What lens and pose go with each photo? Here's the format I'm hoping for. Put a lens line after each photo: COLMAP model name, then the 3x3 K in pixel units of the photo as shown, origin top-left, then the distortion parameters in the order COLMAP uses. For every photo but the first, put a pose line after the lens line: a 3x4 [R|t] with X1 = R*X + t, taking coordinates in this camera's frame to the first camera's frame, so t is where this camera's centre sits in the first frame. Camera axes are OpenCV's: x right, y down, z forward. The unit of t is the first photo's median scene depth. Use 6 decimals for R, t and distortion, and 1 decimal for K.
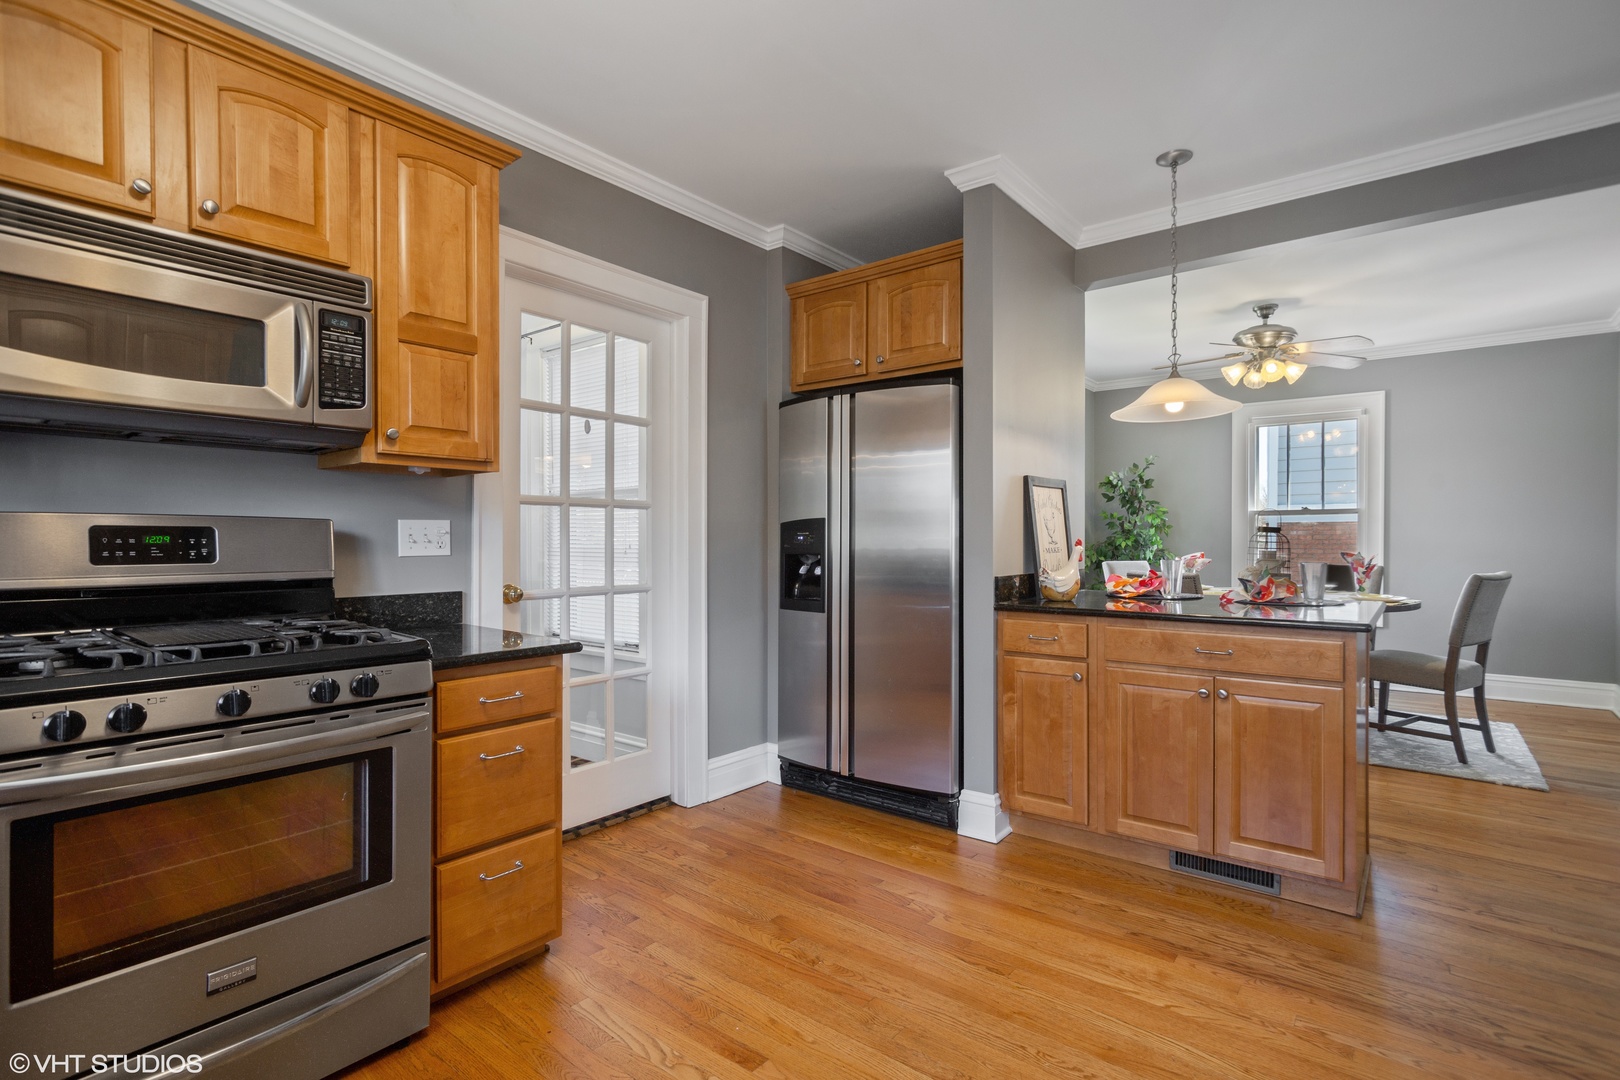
lens RADIAL K [[790.2, 0, 817.0], [0, 790.2, 546.1], [0, 0, 1]] dist [0.004868, 0.000842]
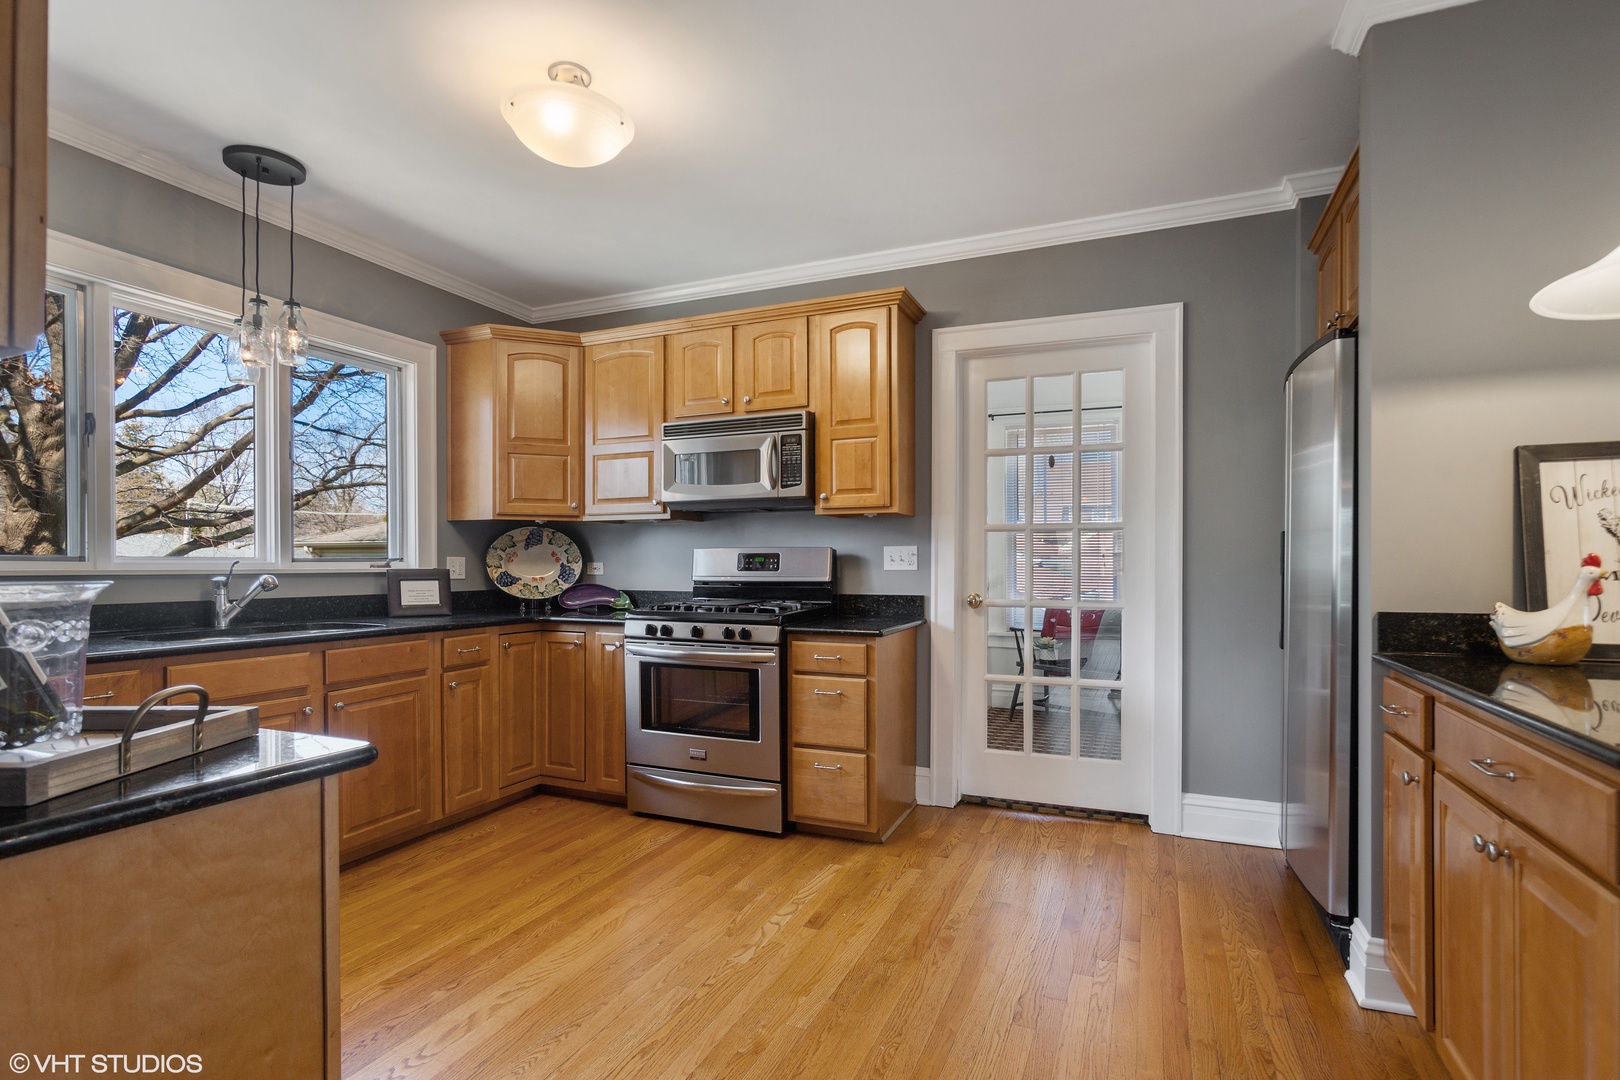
lens RADIAL K [[790.2, 0, 800.2], [0, 790.2, 564.8], [0, 0, 1]] dist [0.004868, 0.000842]
pose [[0.253013, 0.001158, -0.967462, 1.157140], [-0.008827, 0.999960, -0.001111, 0.007283], [0.967423, 0.008821, 0.253013, 0.554974]]
